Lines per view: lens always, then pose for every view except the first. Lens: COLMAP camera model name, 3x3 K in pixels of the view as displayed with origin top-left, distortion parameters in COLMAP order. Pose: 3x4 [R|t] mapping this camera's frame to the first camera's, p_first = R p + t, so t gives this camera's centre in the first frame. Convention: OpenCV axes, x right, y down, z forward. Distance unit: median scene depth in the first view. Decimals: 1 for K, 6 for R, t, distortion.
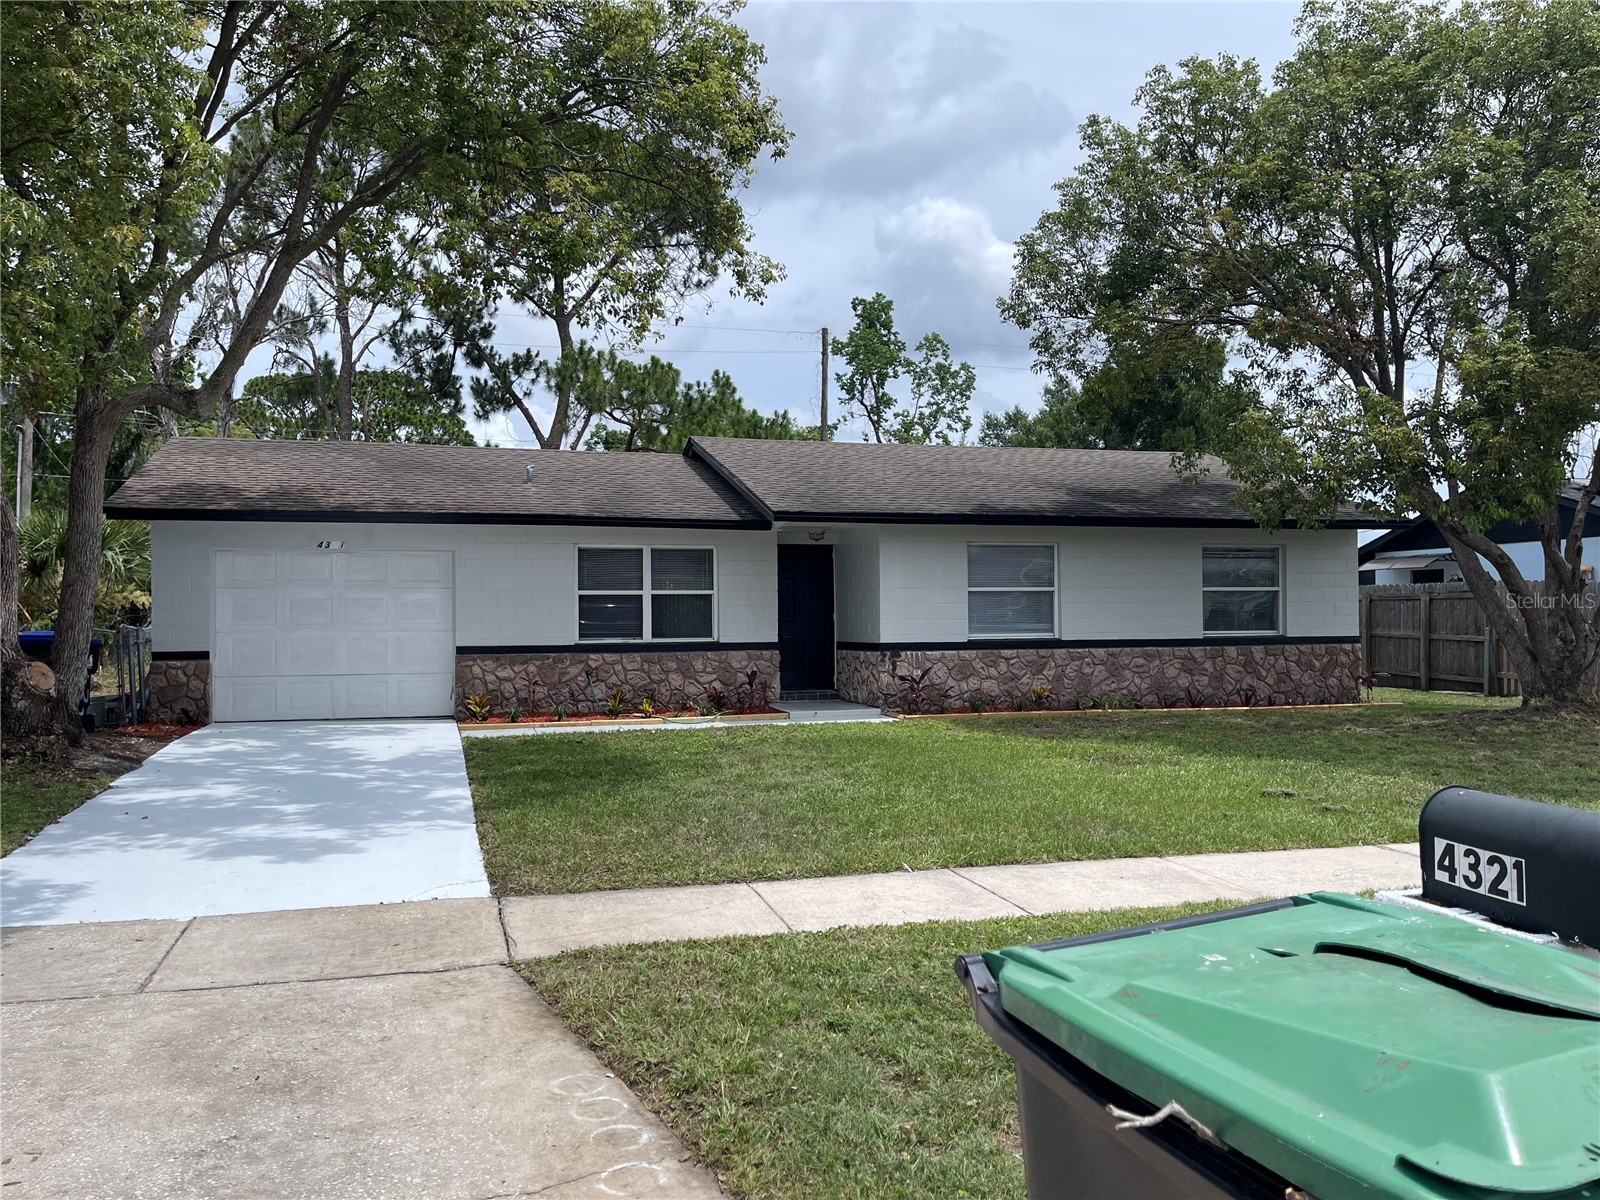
lens RADIAL K [[1216.6, 0, 801.8], [0, 1216.6, 603.8], [0, 0, 1]] dist [0.065625, -0.054782]
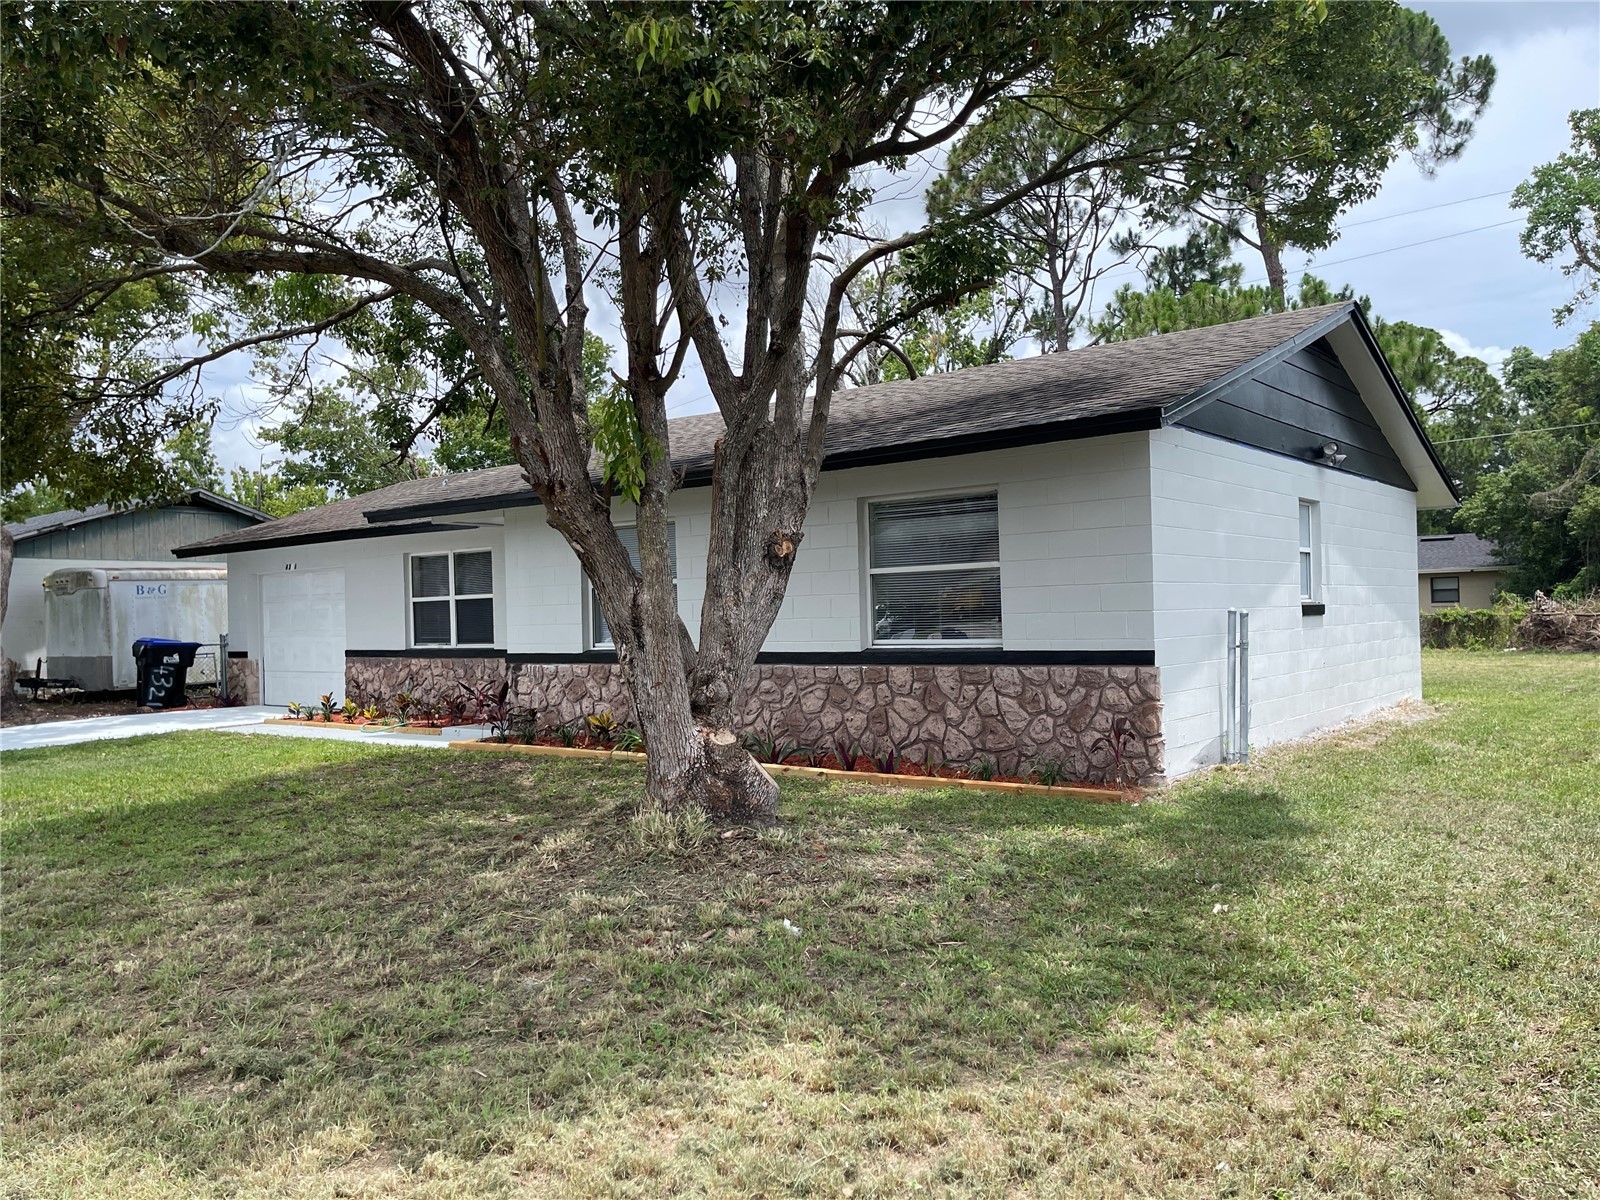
lens RADIAL K [[1216.6, 0, 801.0], [0, 1216.6, 602.6], [0, 0, 1]] dist [0.065625, -0.054782]
pose [[0.569093, -0.016724, -0.822103, 0.857043], [0.029922, 0.999552, 0.000380, 0.002650], [0.821728, -0.024815, 0.569339, 0.665278]]
